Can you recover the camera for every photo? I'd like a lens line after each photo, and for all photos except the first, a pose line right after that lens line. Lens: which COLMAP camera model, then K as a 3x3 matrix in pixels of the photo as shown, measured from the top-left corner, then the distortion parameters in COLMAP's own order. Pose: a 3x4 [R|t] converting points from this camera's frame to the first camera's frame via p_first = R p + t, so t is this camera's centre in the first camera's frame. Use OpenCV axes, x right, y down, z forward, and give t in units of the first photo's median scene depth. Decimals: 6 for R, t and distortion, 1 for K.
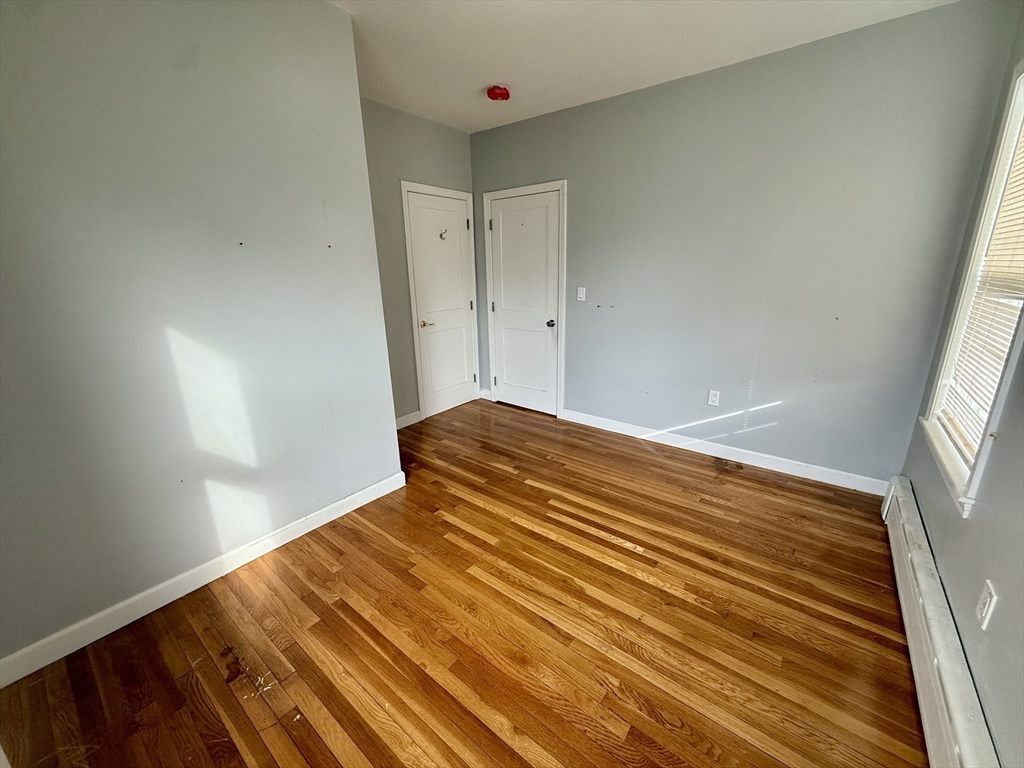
lens RADIAL K [[407.0, 0, 512.2], [0, 407.0, 381.7], [0, 0, 1]] dist [-0.000674, -0.000663]
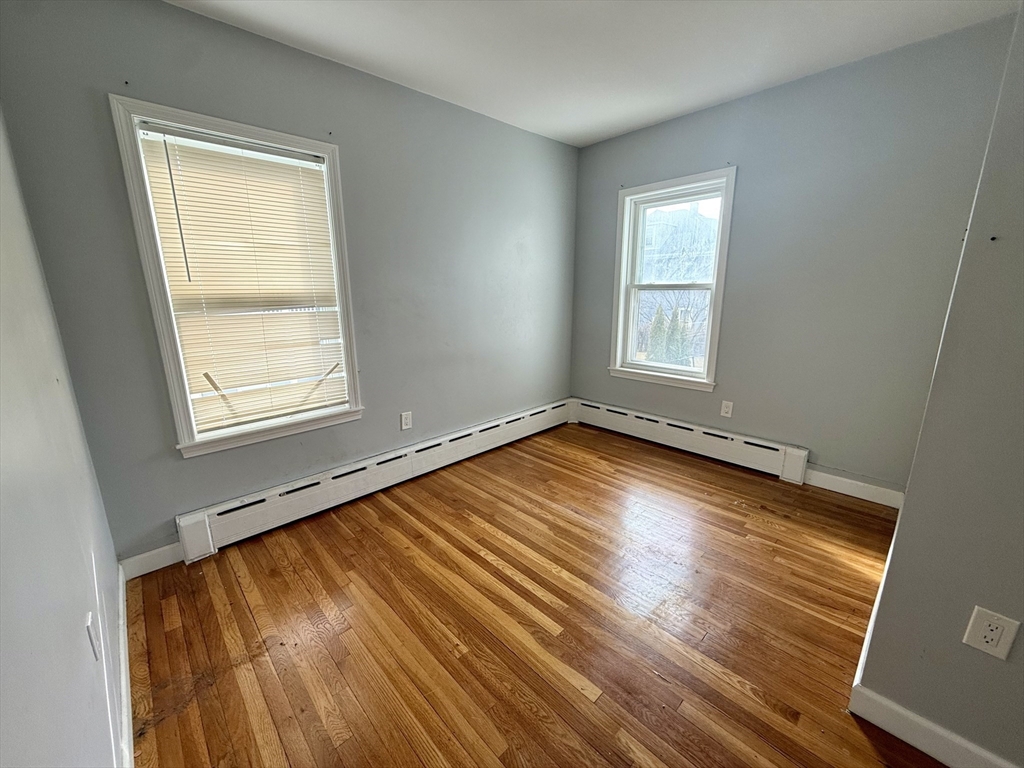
lens RADIAL K [[407.0, 0, 509.9], [0, 407.0, 382.4], [0, 0, 1]] dist [-0.000674, -0.000663]
pose [[-0.988197, -0.008519, 0.152950, 0.100803], [0.066414, 0.875910, 0.477882, -0.506710], [-0.138042, 0.482400, -0.865006, 1.856502]]
